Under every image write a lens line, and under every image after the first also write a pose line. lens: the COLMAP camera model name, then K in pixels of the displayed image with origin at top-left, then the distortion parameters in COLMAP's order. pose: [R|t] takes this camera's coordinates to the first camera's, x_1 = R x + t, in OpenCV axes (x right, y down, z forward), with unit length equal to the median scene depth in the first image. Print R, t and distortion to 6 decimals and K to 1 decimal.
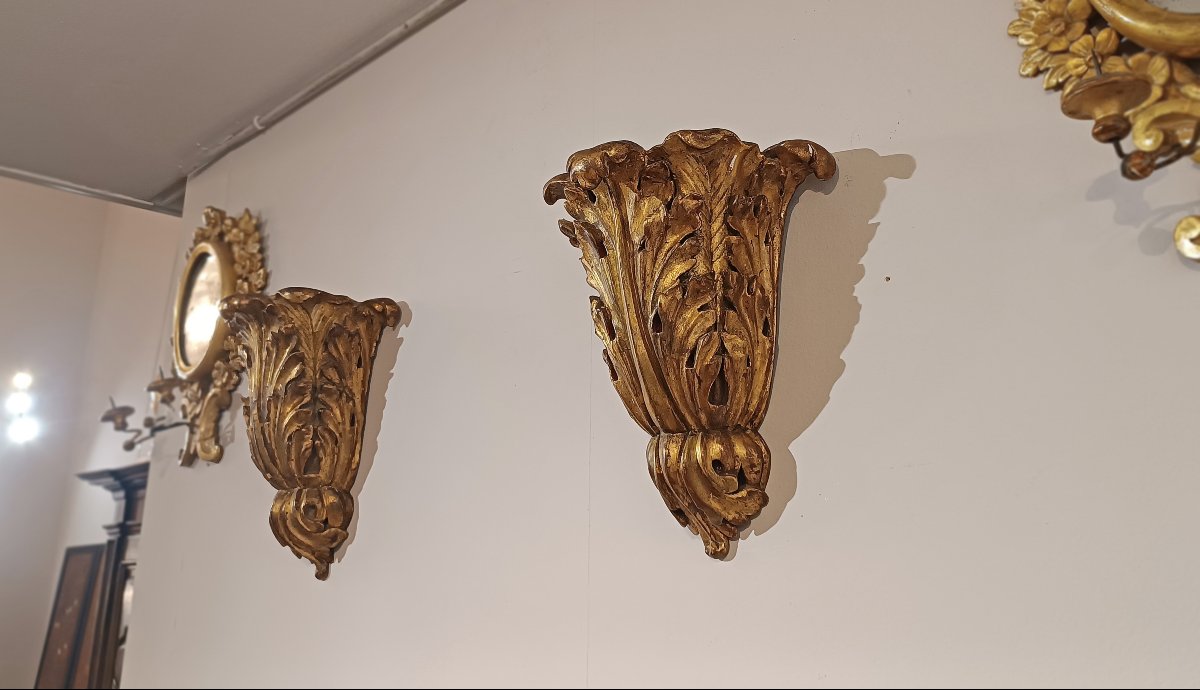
lens RADIAL K [[1017.7, 0, 628.2], [0, 1017.7, 294.4], [0, 0, 1]] dist [0.065915, -0.238170]
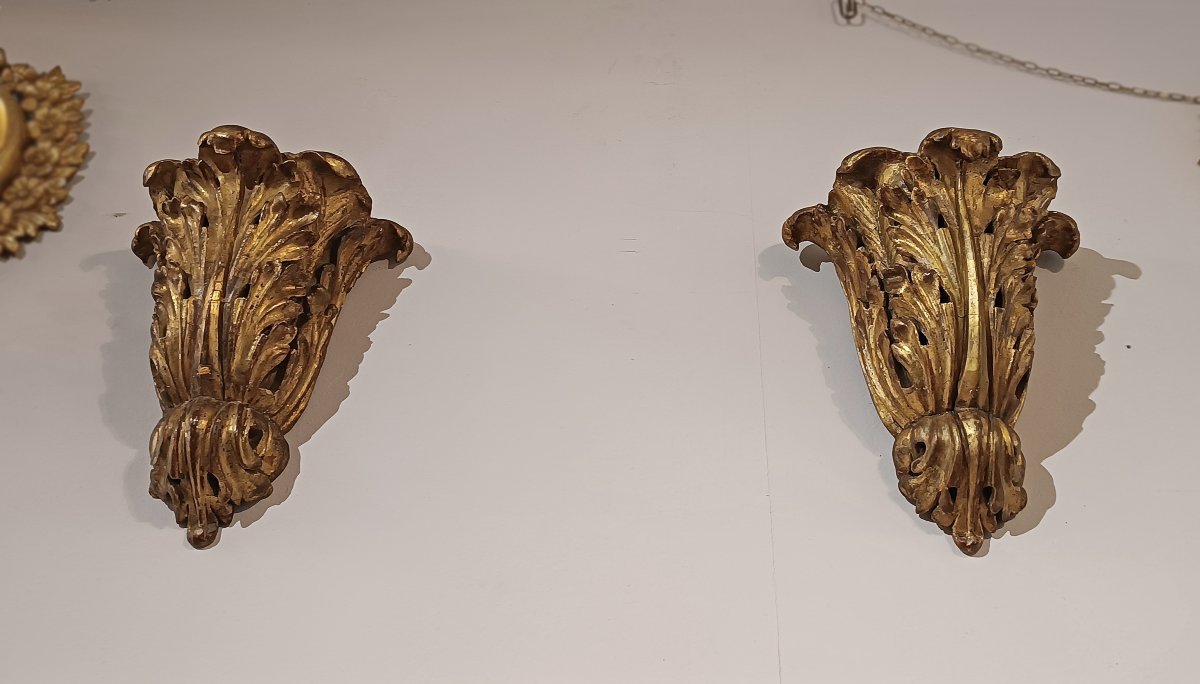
lens RADIAL K [[1192.3, 0, 598.8], [0, 1192.3, 279.8], [0, 0, 1]] dist [0.002496, -0.010976]
pose [[0.751323, 0.426919, 0.503243, -0.887098], [-0.232329, 0.884857, -0.403796, 0.587665], [-0.617686, 0.186463, 0.763999, 0.314792]]
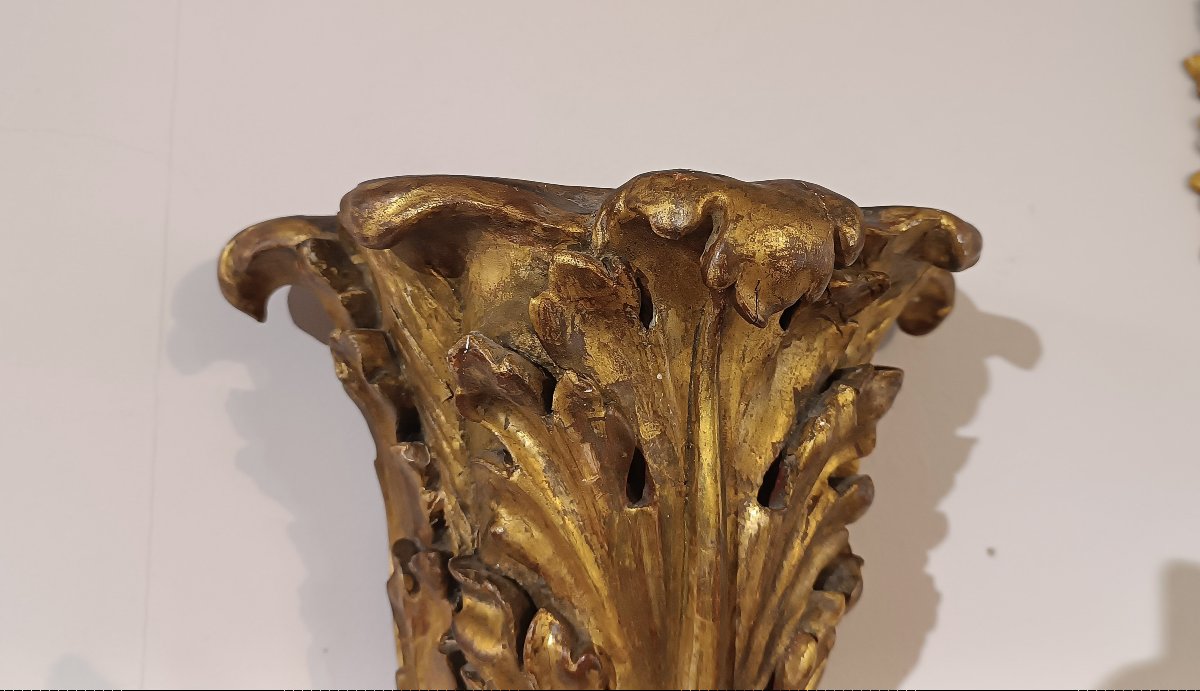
lens RADIAL K [[1017.7, 0, 628.2], [0, 1017.7, 294.9], [0, 0, 1]] dist [0.065915, -0.238170]
pose [[0.547526, 0.123239, 0.827664, -0.310941], [-0.236692, 0.971512, 0.011921, -0.106268], [-0.802616, -0.202428, 0.561098, 0.854130]]
